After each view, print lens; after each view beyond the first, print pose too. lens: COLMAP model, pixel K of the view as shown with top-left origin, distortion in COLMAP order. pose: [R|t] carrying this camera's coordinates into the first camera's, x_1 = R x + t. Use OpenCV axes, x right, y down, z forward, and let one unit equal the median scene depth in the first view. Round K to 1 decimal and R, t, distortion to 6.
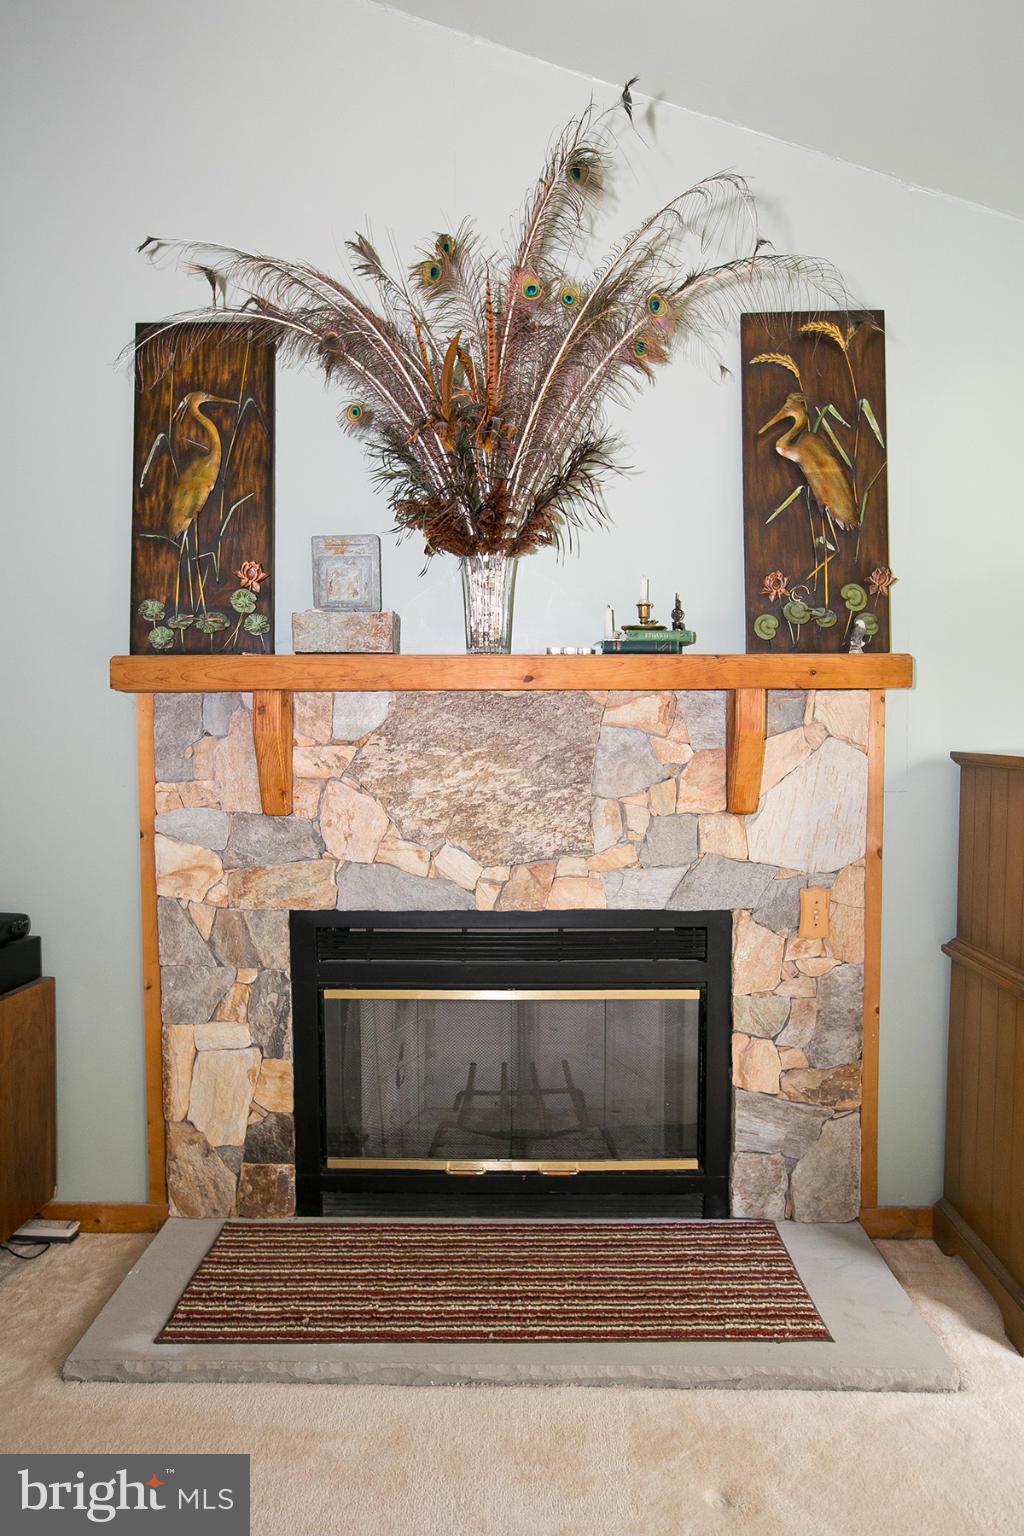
lens RADIAL K [[955.2, 0, 512.0], [0, 955.2, 768.0], [0, 0, 1]] dist [-0.057960, 0.053456]
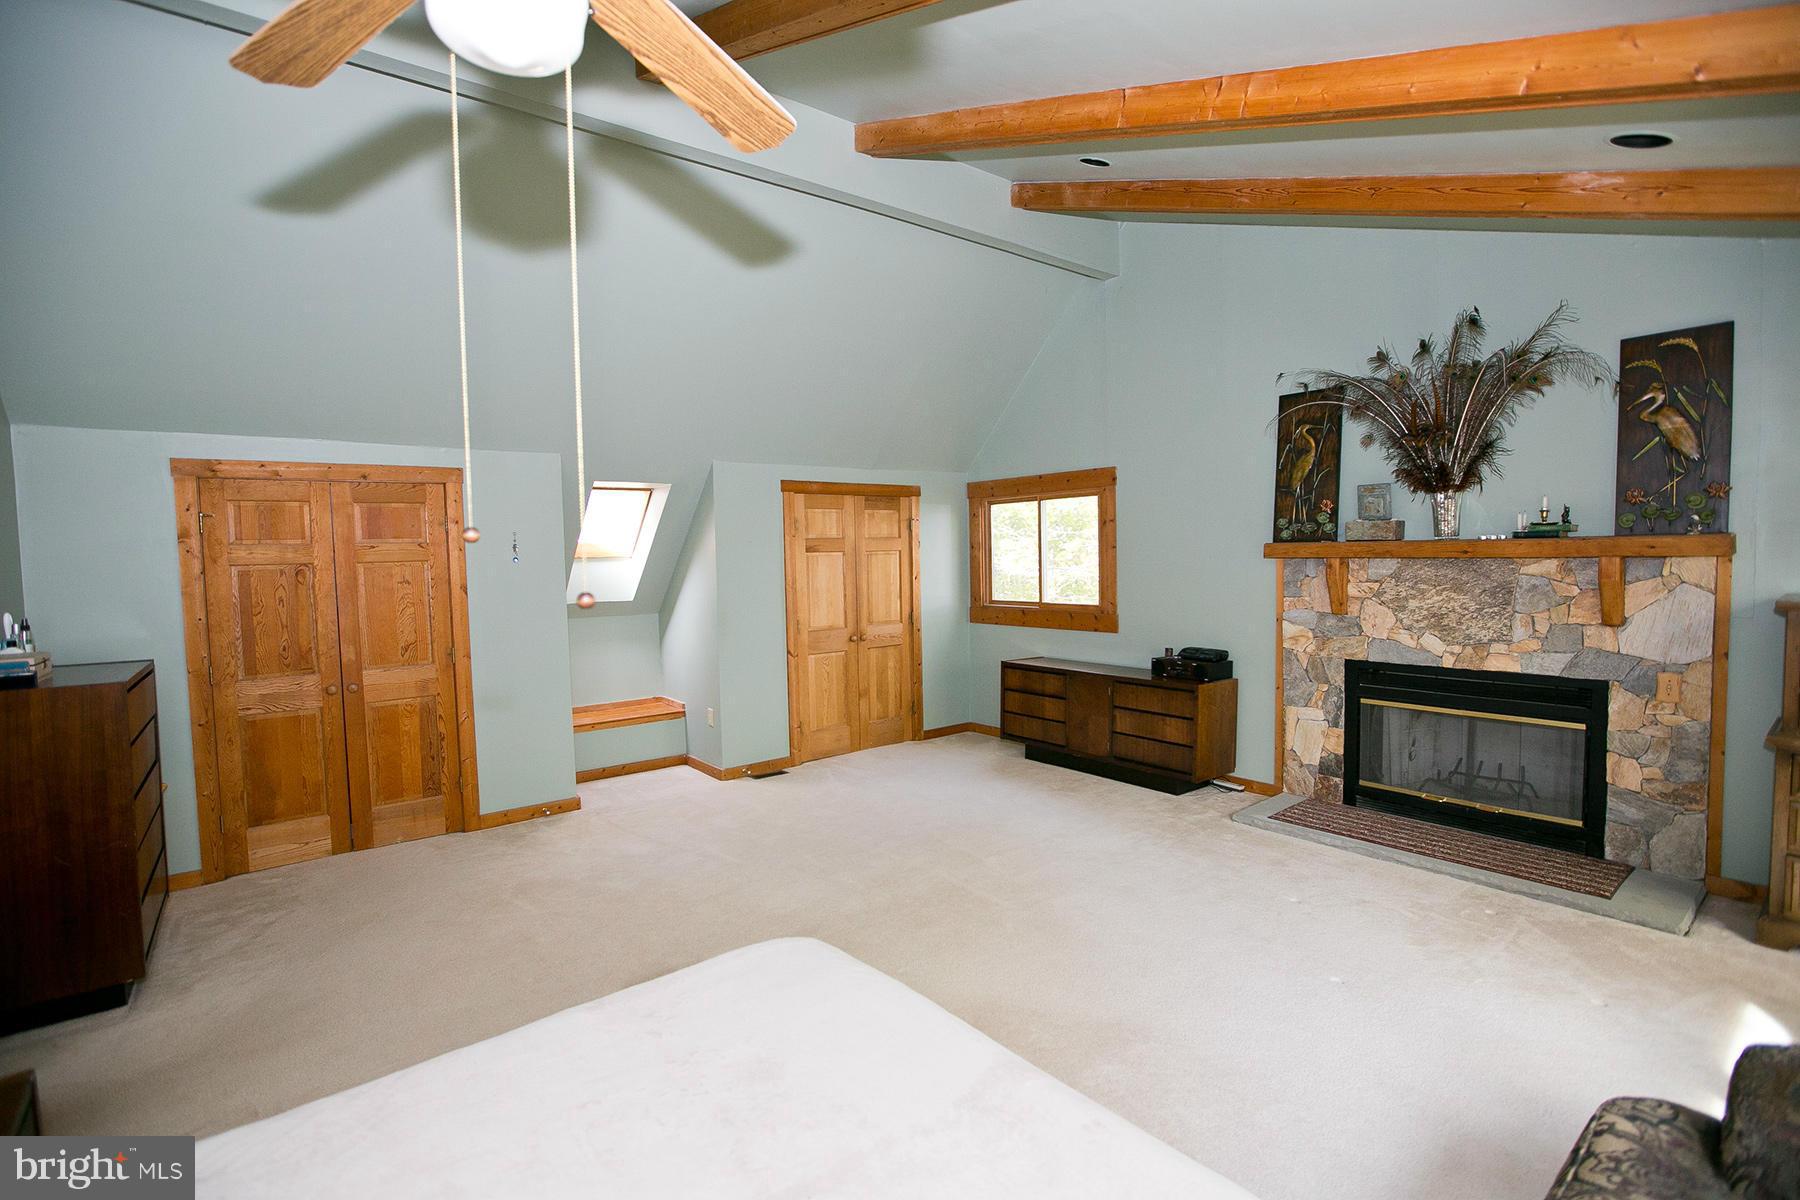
lens RADIAL K [[815.0, 0, 893.8], [0, 815.0, 601.1], [0, 0, 1]] dist [-0.034911, 0.016026]
pose [[0.630055, 0.035815, -0.775724, 0.543150], [-0.016101, 0.999324, 0.033061, -0.024909], [0.776383, -0.008340, 0.630206, -0.952466]]
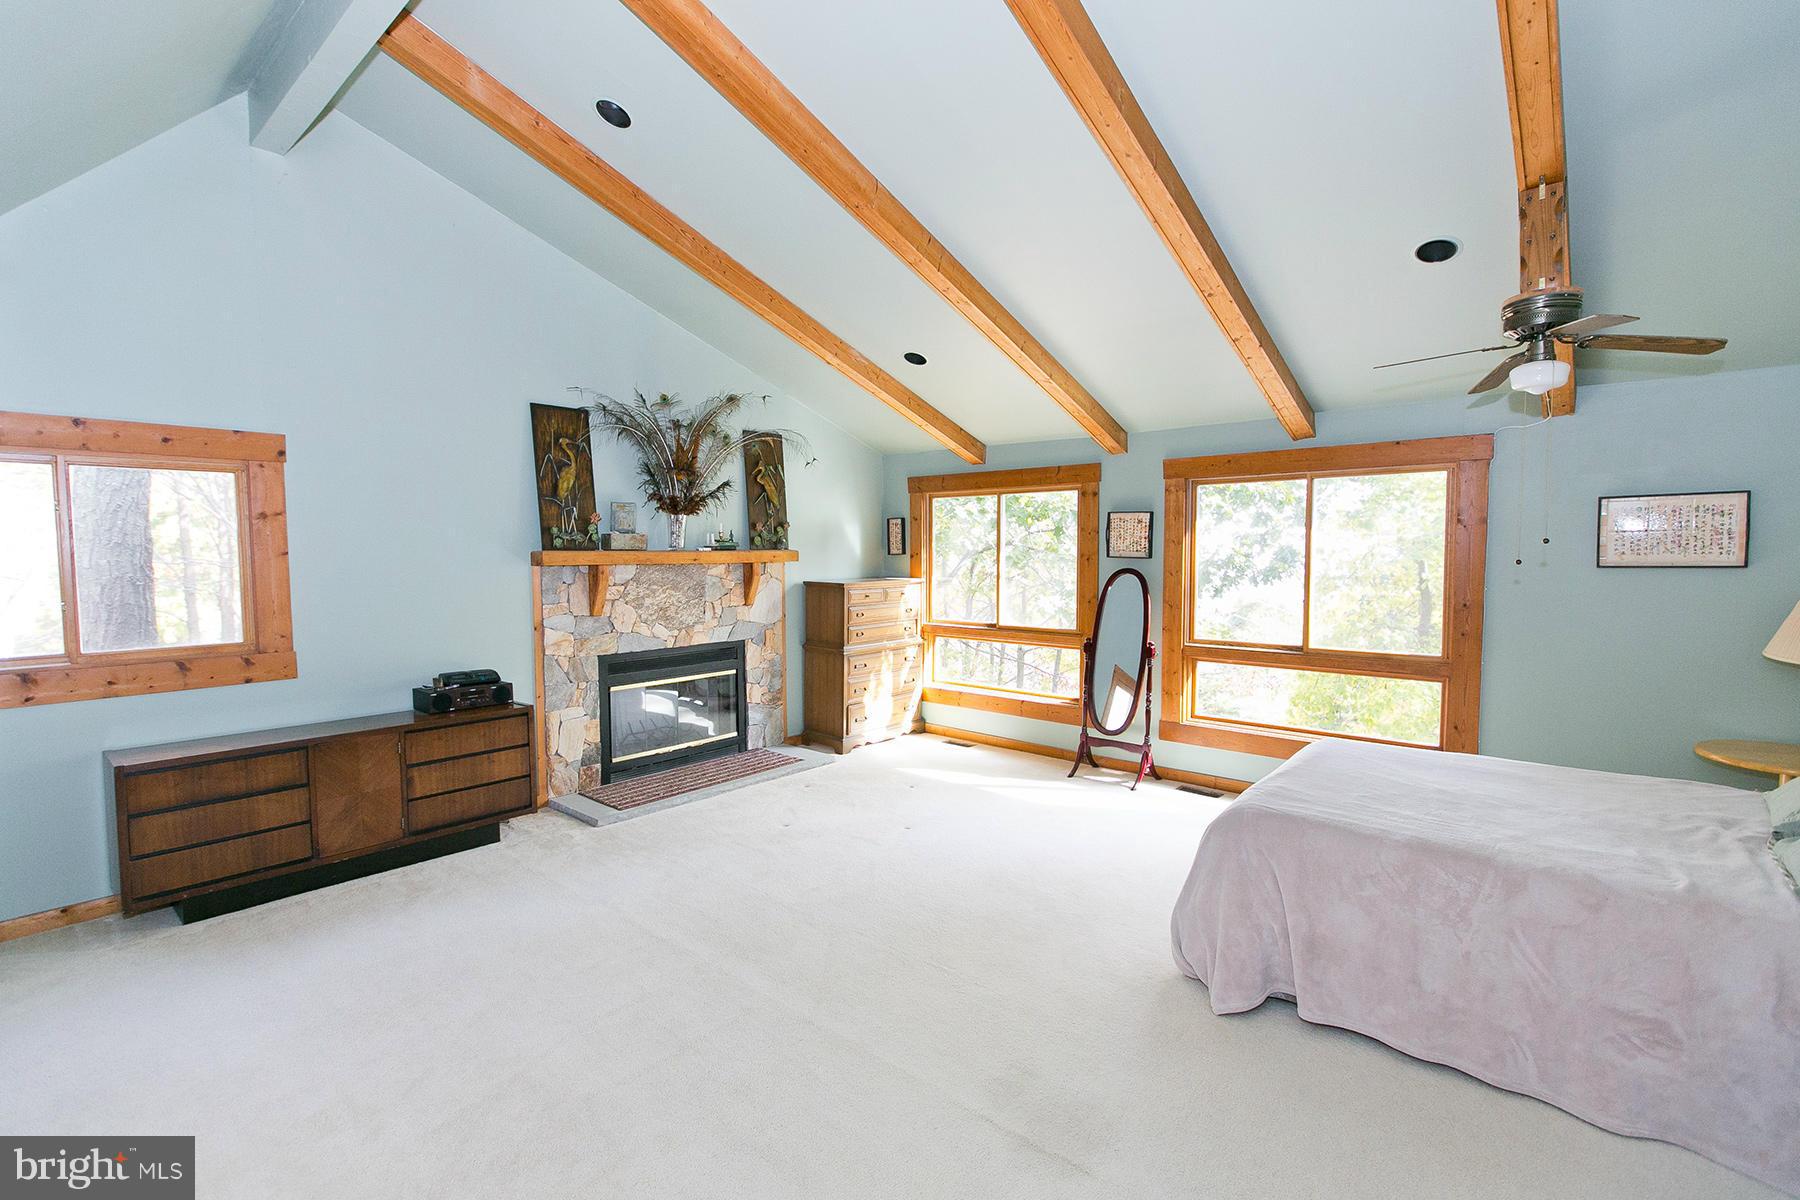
lens RADIAL K [[814.4, 0, 890.7], [0, 814.4, 604.8], [0, 0, 1]] dist [-0.057563, 0.025638]
pose [[0.645682, -0.050446, 0.761938, -1.327987], [0.037196, 0.998709, 0.034602, -0.021594], [-0.762700, 0.005999, 0.646725, -0.893792]]
